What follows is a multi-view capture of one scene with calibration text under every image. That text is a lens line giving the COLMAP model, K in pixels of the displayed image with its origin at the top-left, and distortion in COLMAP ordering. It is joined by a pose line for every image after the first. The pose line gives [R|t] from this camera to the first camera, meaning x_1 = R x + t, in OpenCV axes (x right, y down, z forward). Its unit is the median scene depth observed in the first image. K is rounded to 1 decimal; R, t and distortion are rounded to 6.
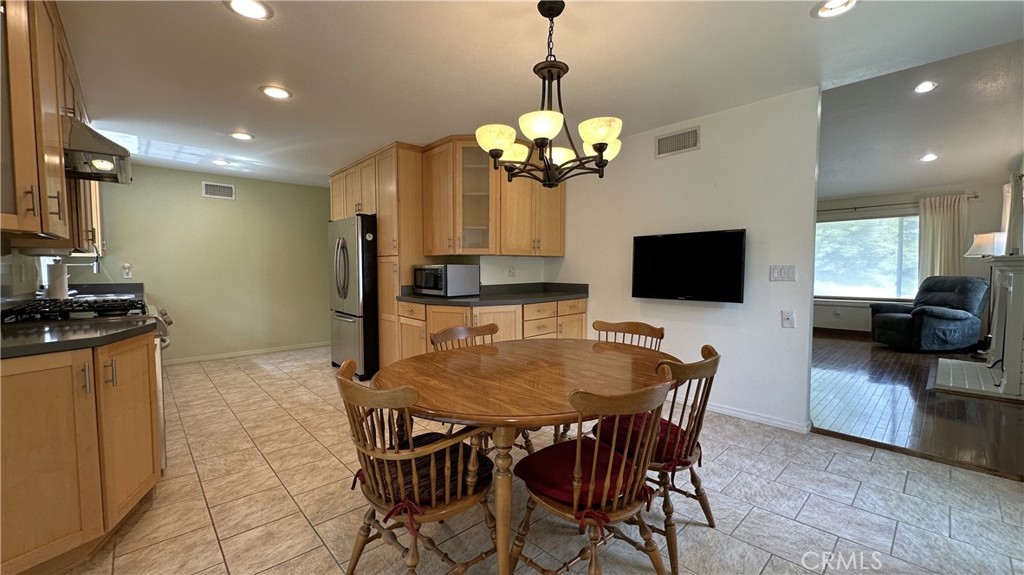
lens RADIAL K [[410.2, 0, 509.6], [0, 410.2, 291.3], [0, 0, 1]] dist [-0.003874, 0.000307]
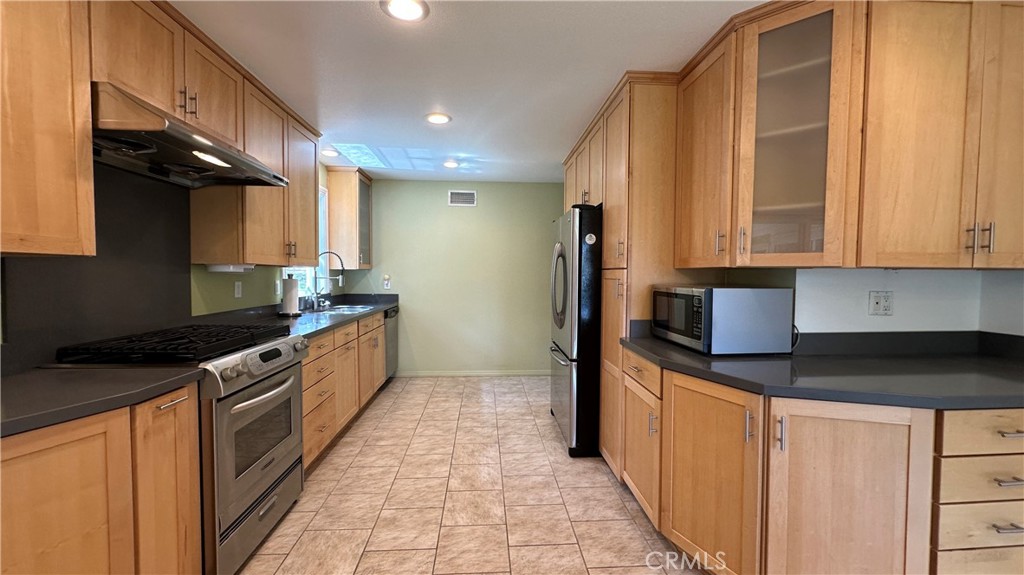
lens RADIAL K [[410.2, 0, 513.0], [0, 410.2, 288.1], [0, 0, 1]] dist [-0.003874, 0.000307]
pose [[0.782960, 0.029029, -0.621394, -0.035657], [-0.043912, 0.998998, -0.008660, -0.048282], [0.620520, 0.034067, 0.783450, 0.453219]]
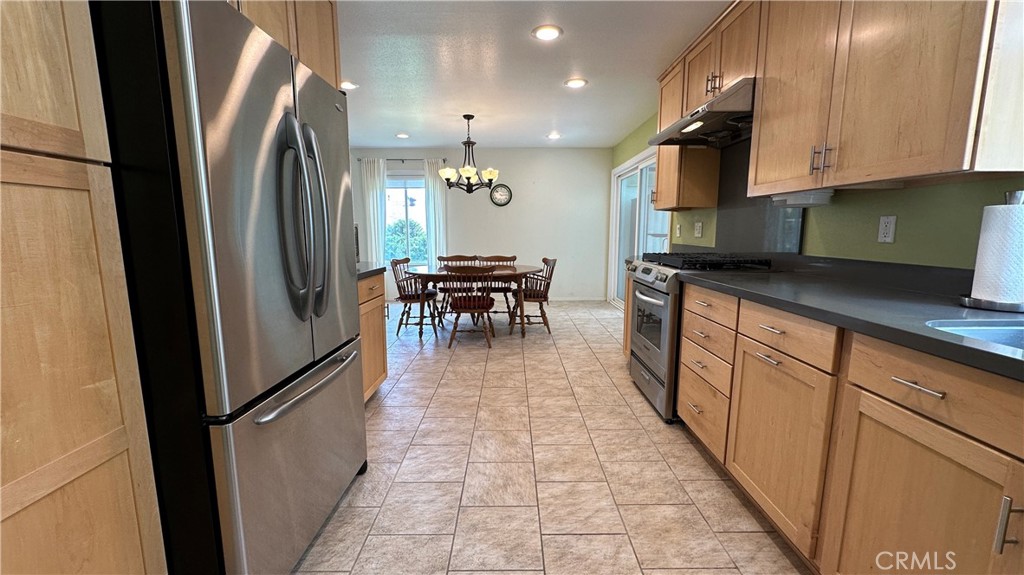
lens RADIAL K [[410.2, 0, 524.9], [0, 410.2, 267.0], [0, 0, 1]] dist [-0.003874, 0.000307]
pose [[-0.757774, -0.054216, 0.650261, -0.861361], [0.043353, 0.990157, 0.133076, -0.068674], [-0.651076, 0.129032, -0.747965, 1.311192]]
